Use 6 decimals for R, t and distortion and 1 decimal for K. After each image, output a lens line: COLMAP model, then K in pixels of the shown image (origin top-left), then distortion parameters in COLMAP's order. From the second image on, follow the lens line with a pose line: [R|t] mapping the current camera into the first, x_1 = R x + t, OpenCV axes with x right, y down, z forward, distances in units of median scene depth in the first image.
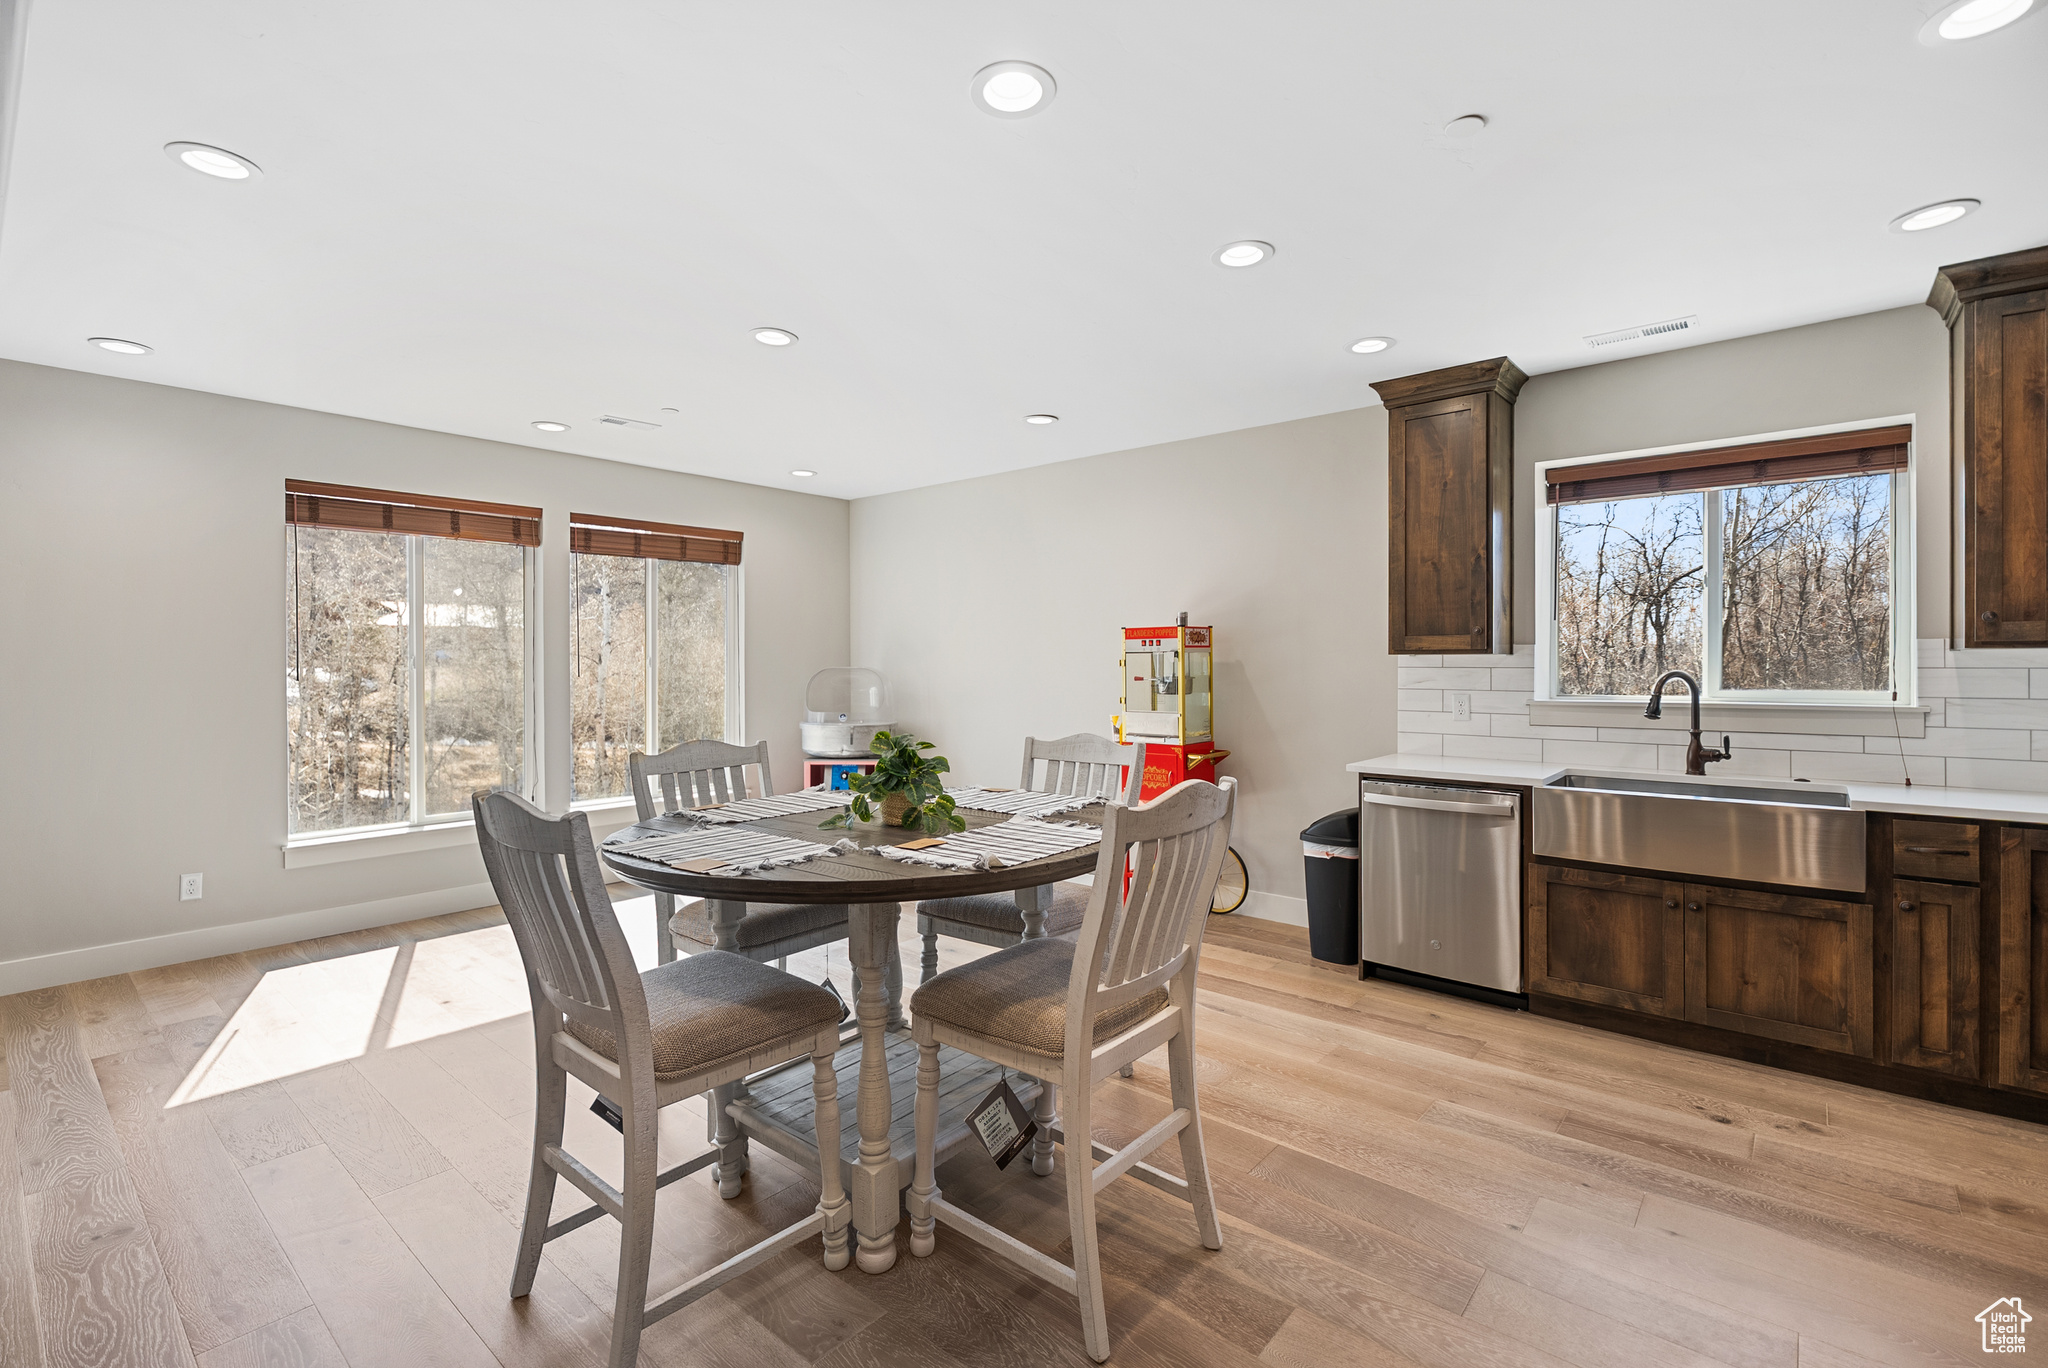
lens RADIAL K [[924.9, 0, 1024.0], [0, 924.9, 684.0], [0, 0, 1]] dist [-0.000033, -0.000605]
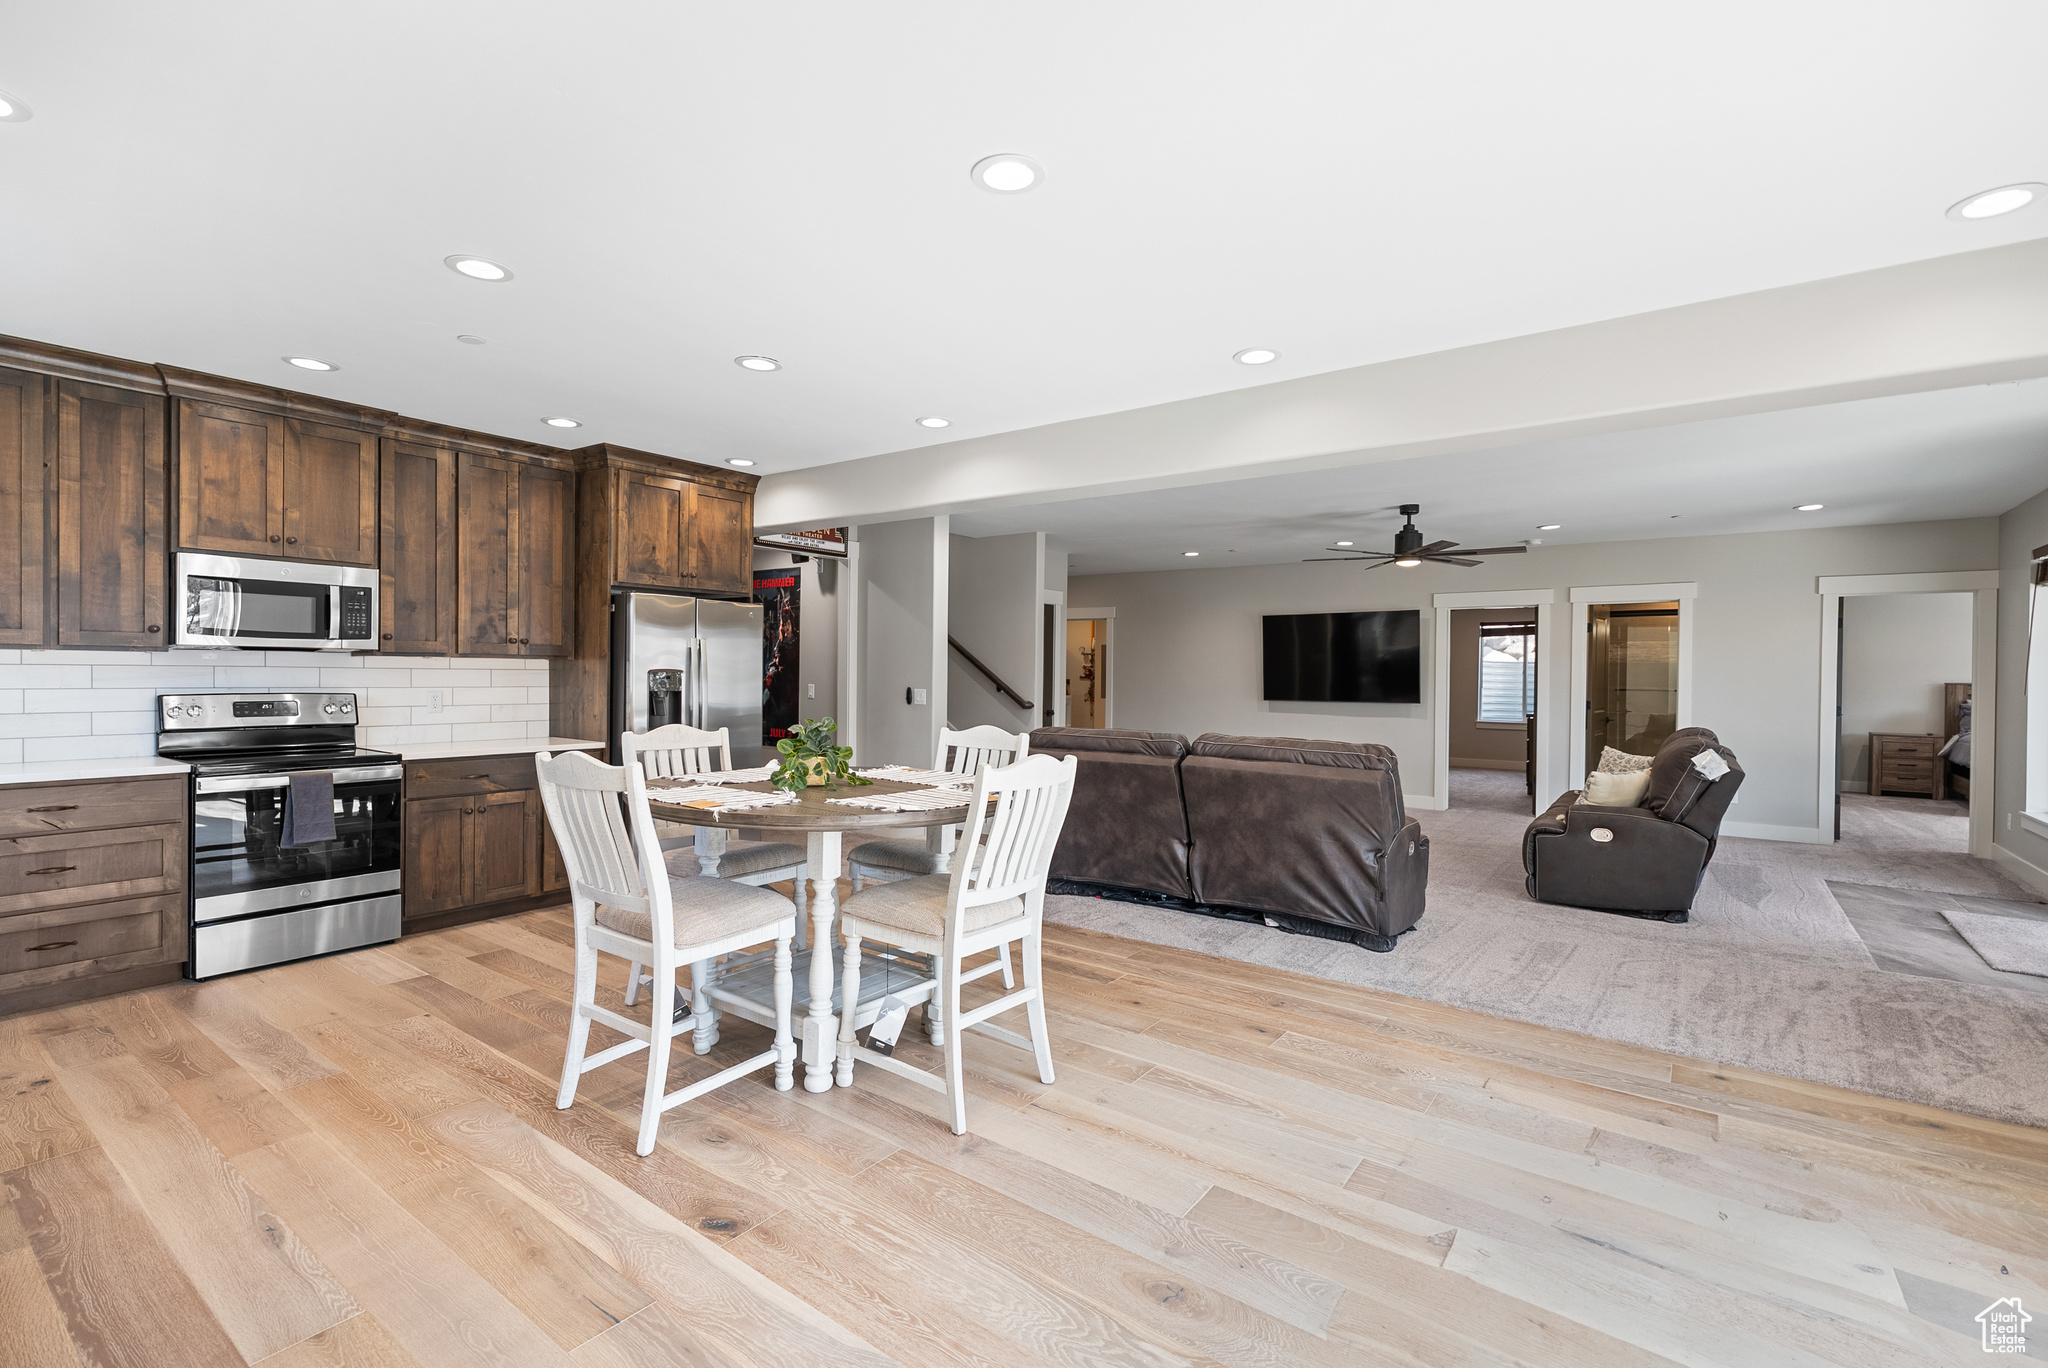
lens RADIAL K [[924.9, 0, 1024.0], [0, 924.9, 684.0], [0, 0, 1]] dist [-0.000033, -0.000605]
pose [[-0.996941, -0.007797, -0.077766, -0.305599], [-0.010693, 0.999262, 0.036892, -0.047484], [0.077421, 0.037611, -0.996289, 2.153100]]
